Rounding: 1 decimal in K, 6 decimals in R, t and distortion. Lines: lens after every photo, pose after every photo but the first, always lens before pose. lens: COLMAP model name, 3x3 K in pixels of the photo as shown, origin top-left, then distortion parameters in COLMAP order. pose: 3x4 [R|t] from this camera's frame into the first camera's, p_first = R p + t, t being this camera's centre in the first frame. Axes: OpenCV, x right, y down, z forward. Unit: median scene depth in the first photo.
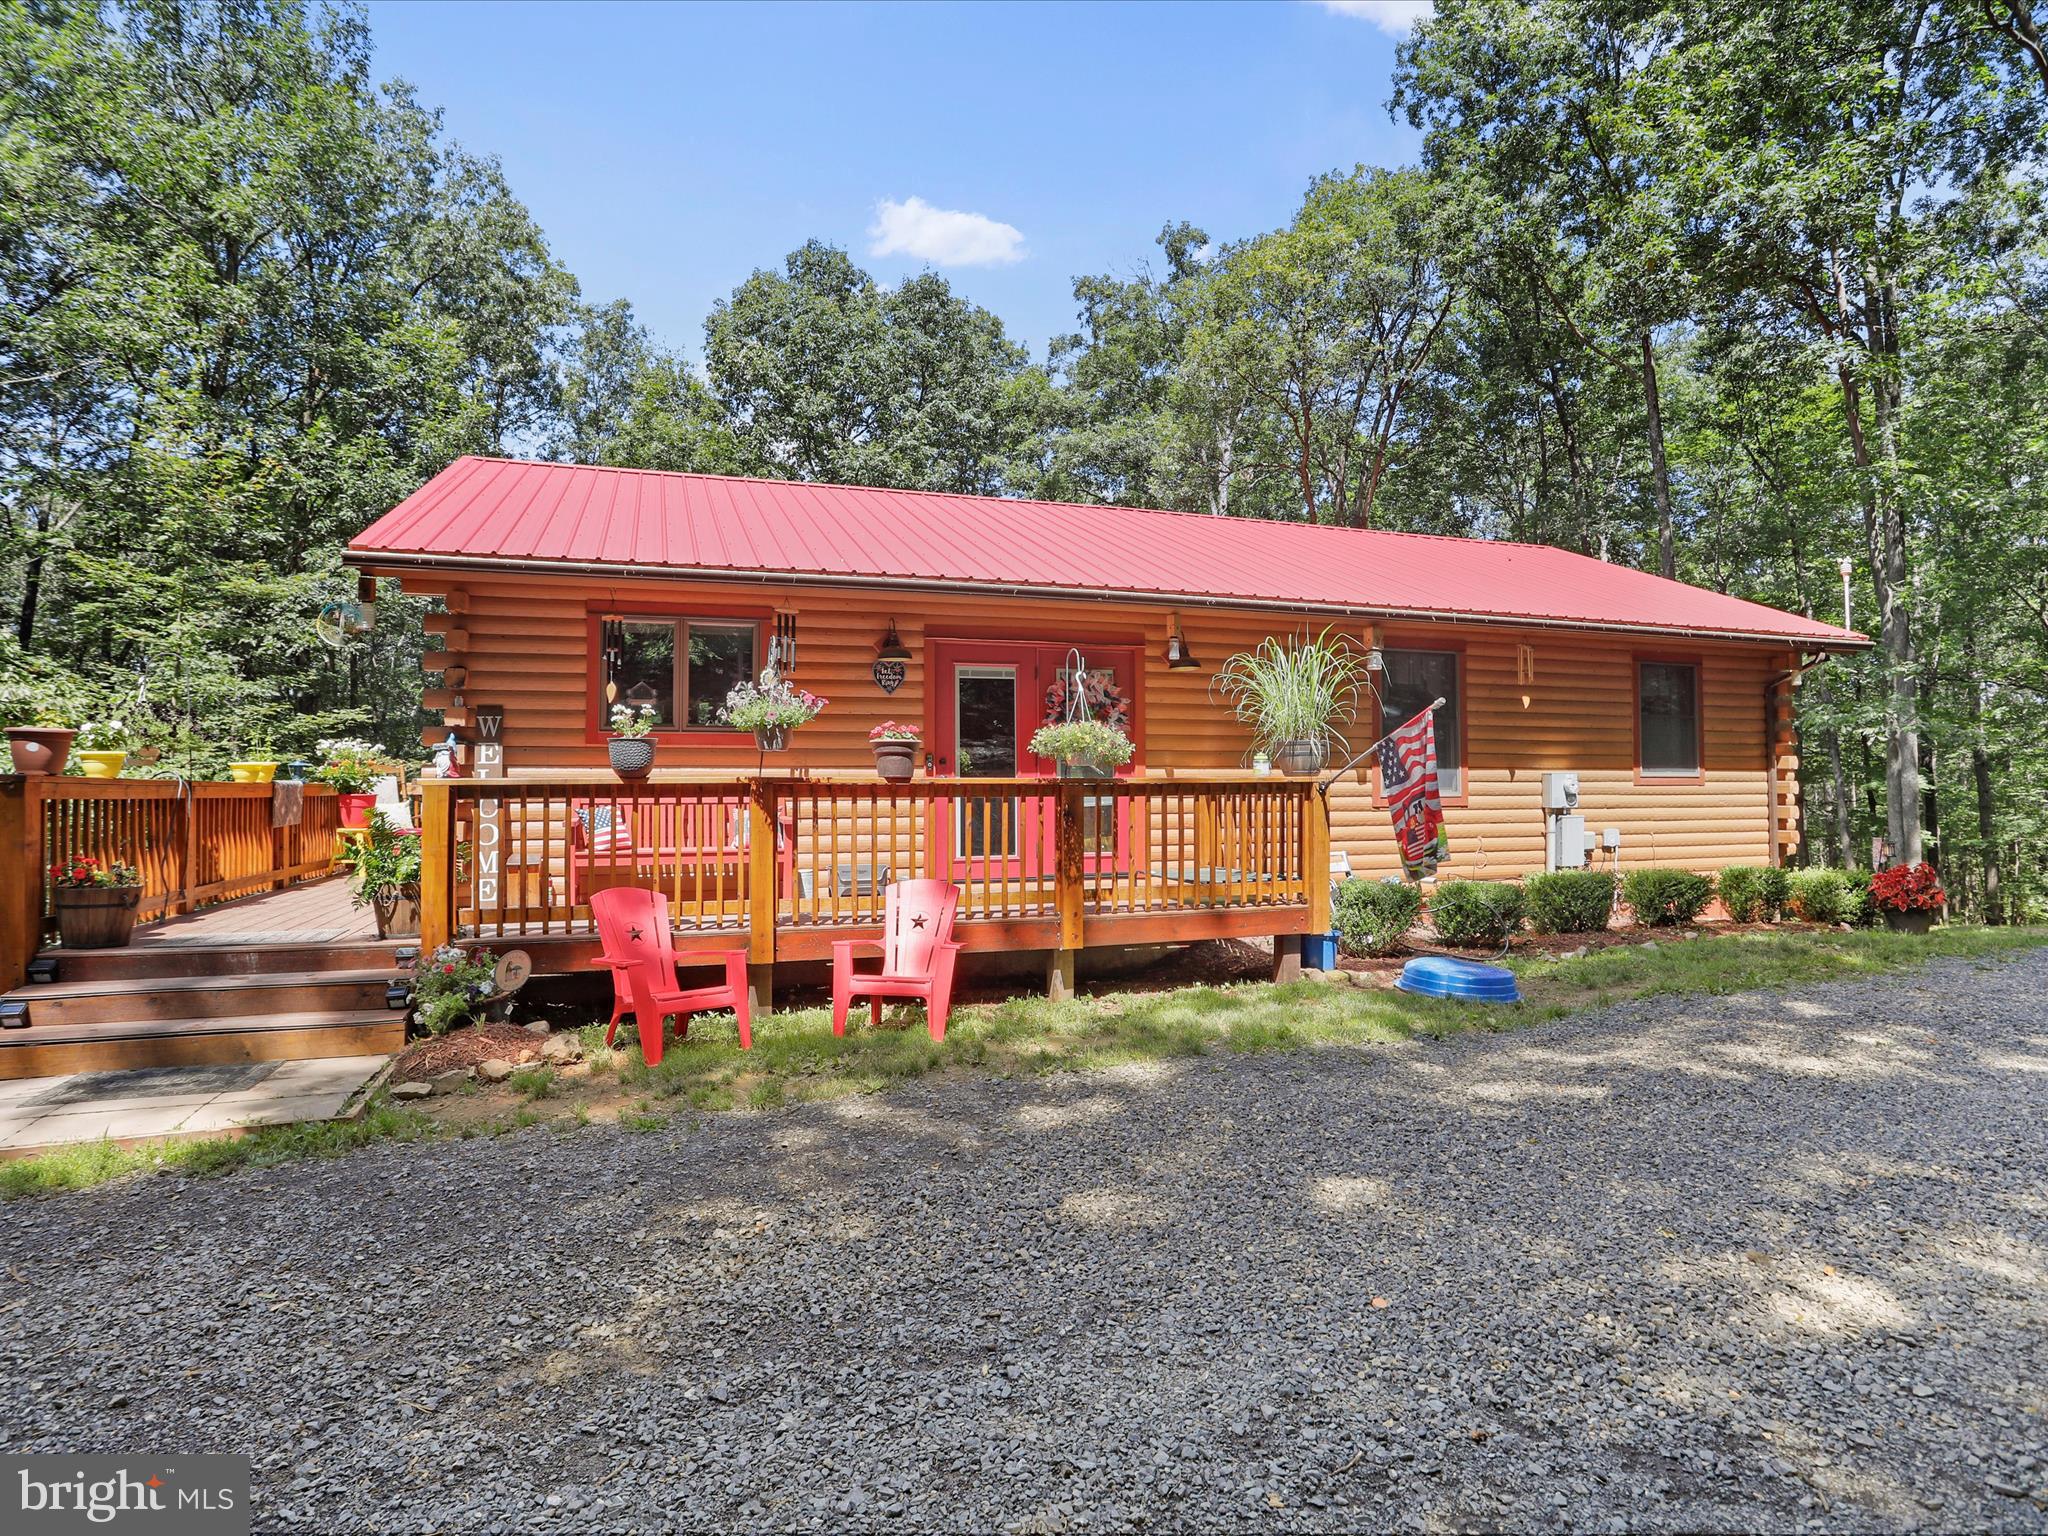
lens RADIAL K [[1104.9, 0, 1021.9], [0, 1104.9, 755.0], [0, 0, 1]] dist [-0.063669, 0.033447]
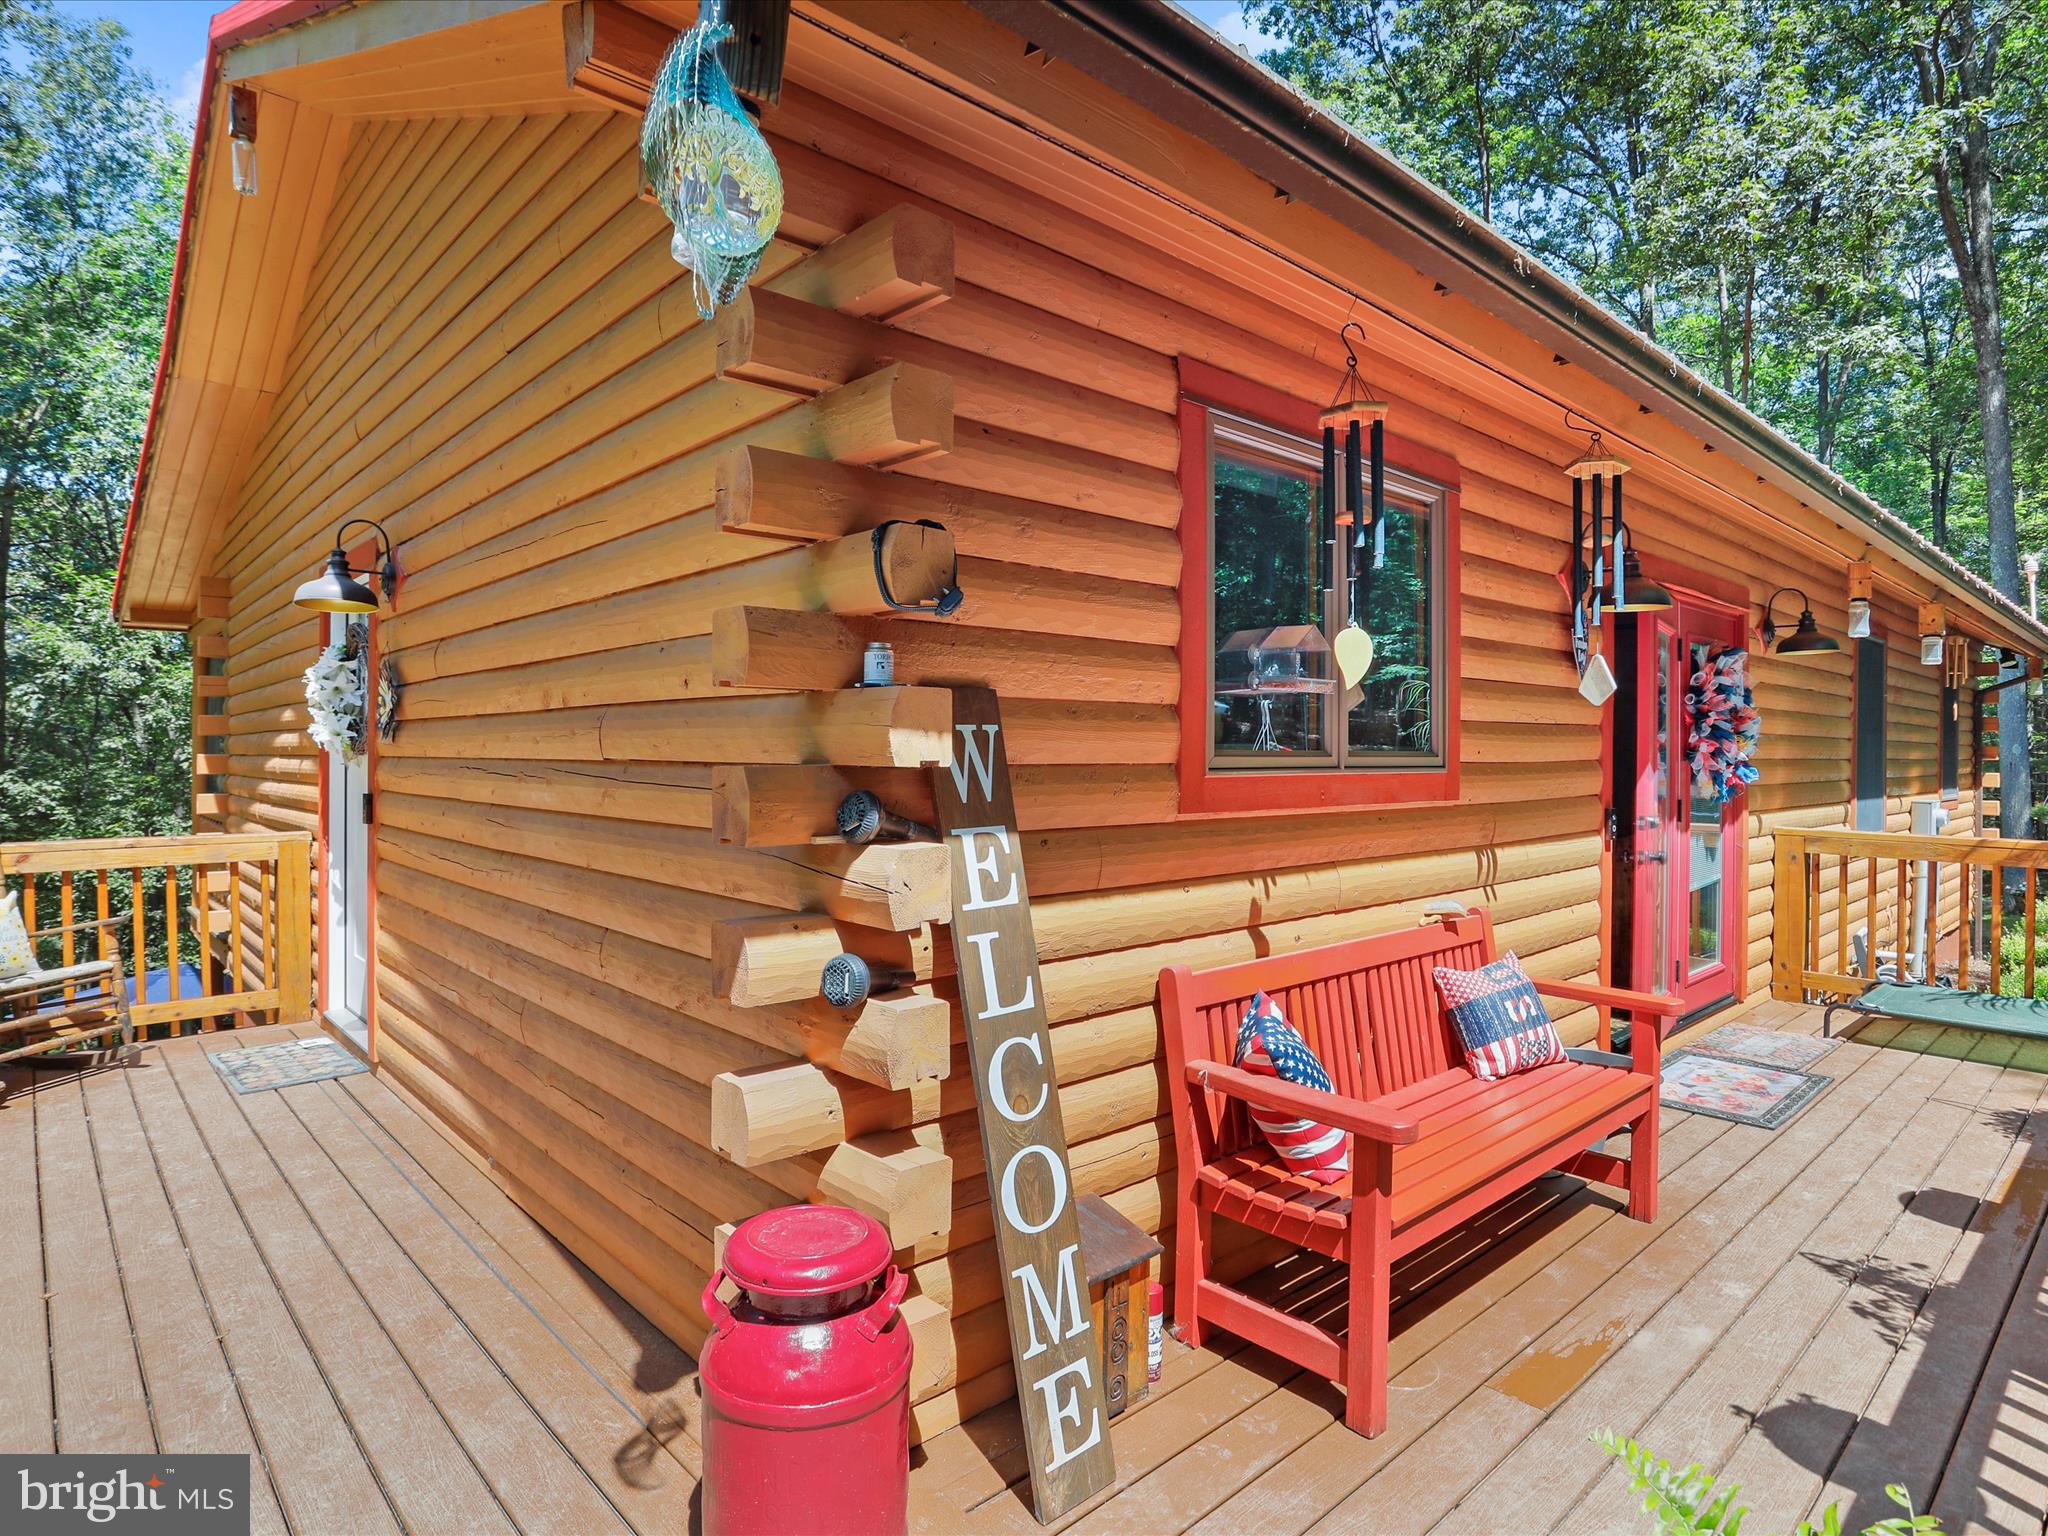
lens RADIAL K [[1127.3, 0, 1024.6], [0, 1127.3, 749.0], [0, 0, 1]] dist [-0.066925, 0.042241]
pose [[0.916672, 0.005072, 0.399607, -0.427228], [-0.016533, 0.999545, 0.025237, -0.026736], [-0.399297, -0.029741, 0.916339, 0.543777]]
